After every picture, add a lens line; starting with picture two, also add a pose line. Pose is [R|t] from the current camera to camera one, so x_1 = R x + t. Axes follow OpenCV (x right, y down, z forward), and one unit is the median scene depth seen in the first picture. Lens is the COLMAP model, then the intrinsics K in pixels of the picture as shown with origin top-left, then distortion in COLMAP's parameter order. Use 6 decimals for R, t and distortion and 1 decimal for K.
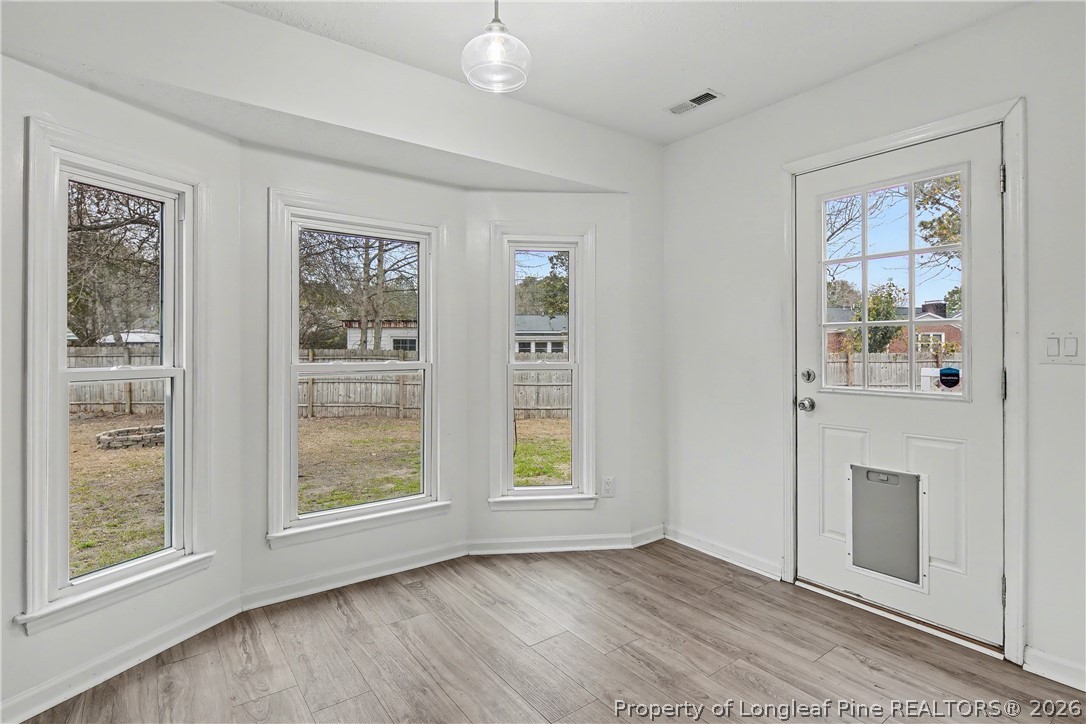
lens RADIAL K [[531.1, 0, 543.3], [0, 531.1, 346.1], [0, 0, 1]] dist [-0.002909, -0.001514]
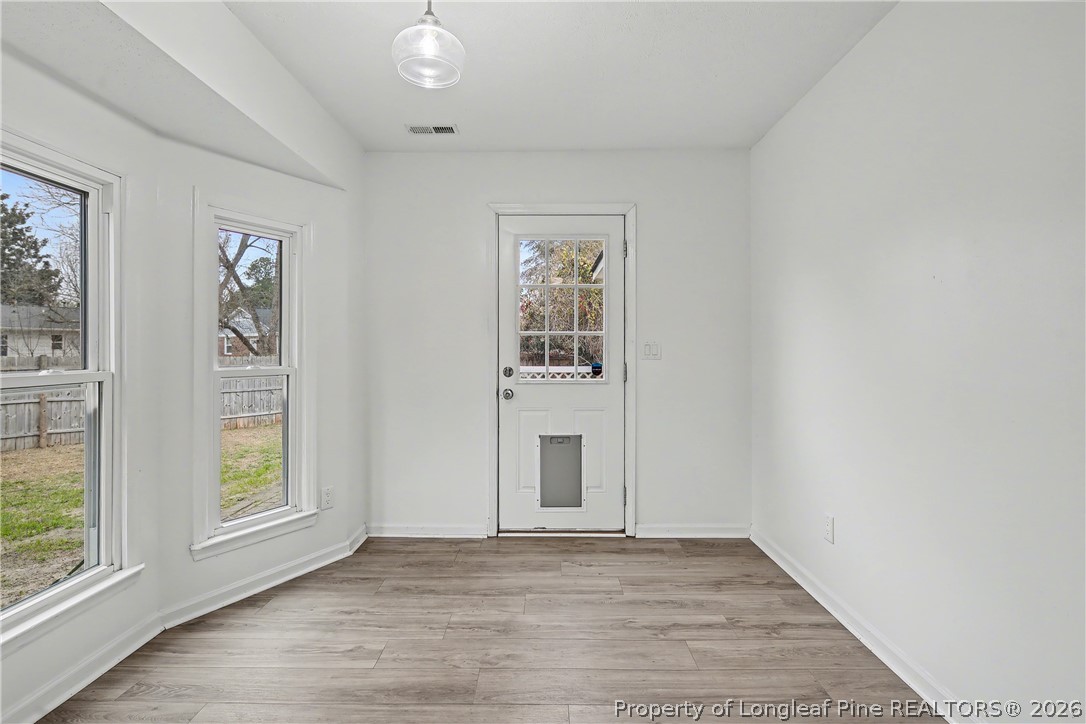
lens RADIAL K [[521.0, 0, 541.7], [0, 521.0, 350.9], [0, 0, 1]] dist [0.002023, -0.004703]
pose [[0.604729, -0.000771, 0.796431, -0.473599], [-0.002497, 0.999993, 0.002864, 0.000651], [-0.796428, -0.003720, 0.604722, 0.168432]]
